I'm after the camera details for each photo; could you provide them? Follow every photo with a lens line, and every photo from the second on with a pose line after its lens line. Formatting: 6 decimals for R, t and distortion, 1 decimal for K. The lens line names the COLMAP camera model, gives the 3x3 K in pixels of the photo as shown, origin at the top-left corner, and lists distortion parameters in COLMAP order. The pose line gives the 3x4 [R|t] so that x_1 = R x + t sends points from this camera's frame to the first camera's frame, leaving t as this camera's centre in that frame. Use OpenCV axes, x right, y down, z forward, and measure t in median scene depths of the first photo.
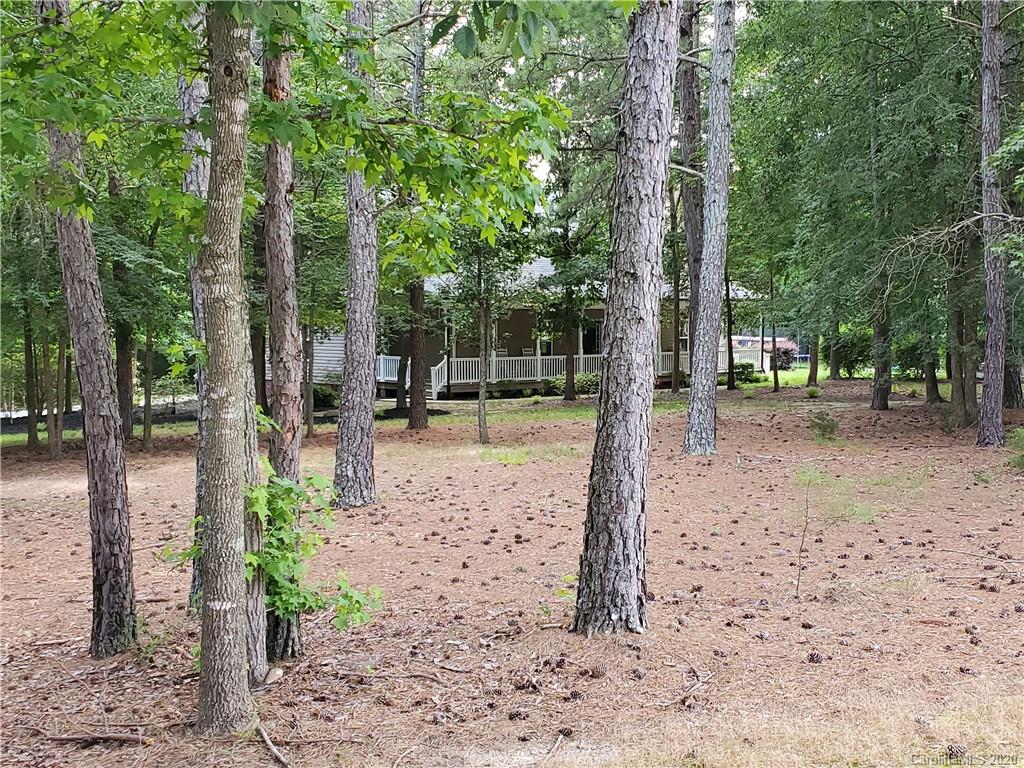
lens RADIAL K [[805.7, 0, 516.8], [0, 805.7, 384.7], [0, 0, 1]] dist [0.031737, -0.006019]
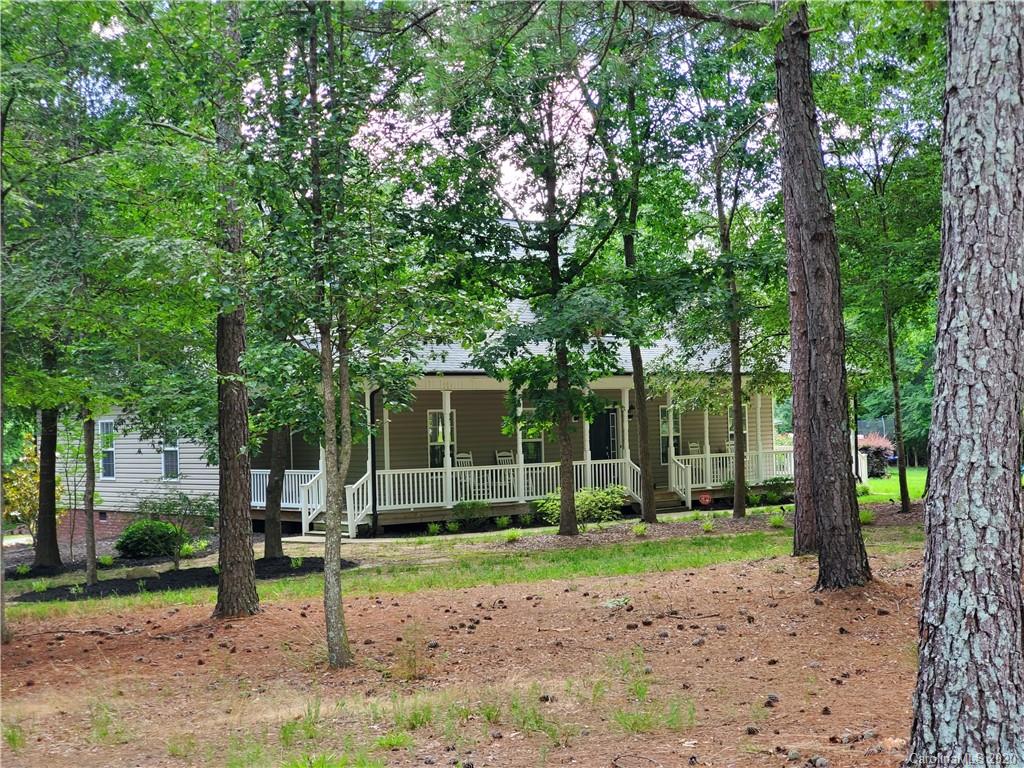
lens RADIAL K [[1564.3, 0, 510.8], [0, 1564.3, 385.4], [0, 0, 1]] dist [-0.002585, 0.000000]
pose [[0.998961, -0.023037, 0.039328, -0.025017], [0.026166, 0.996371, -0.081001, 0.002365], [-0.037319, 0.081946, 0.995938, -0.205757]]
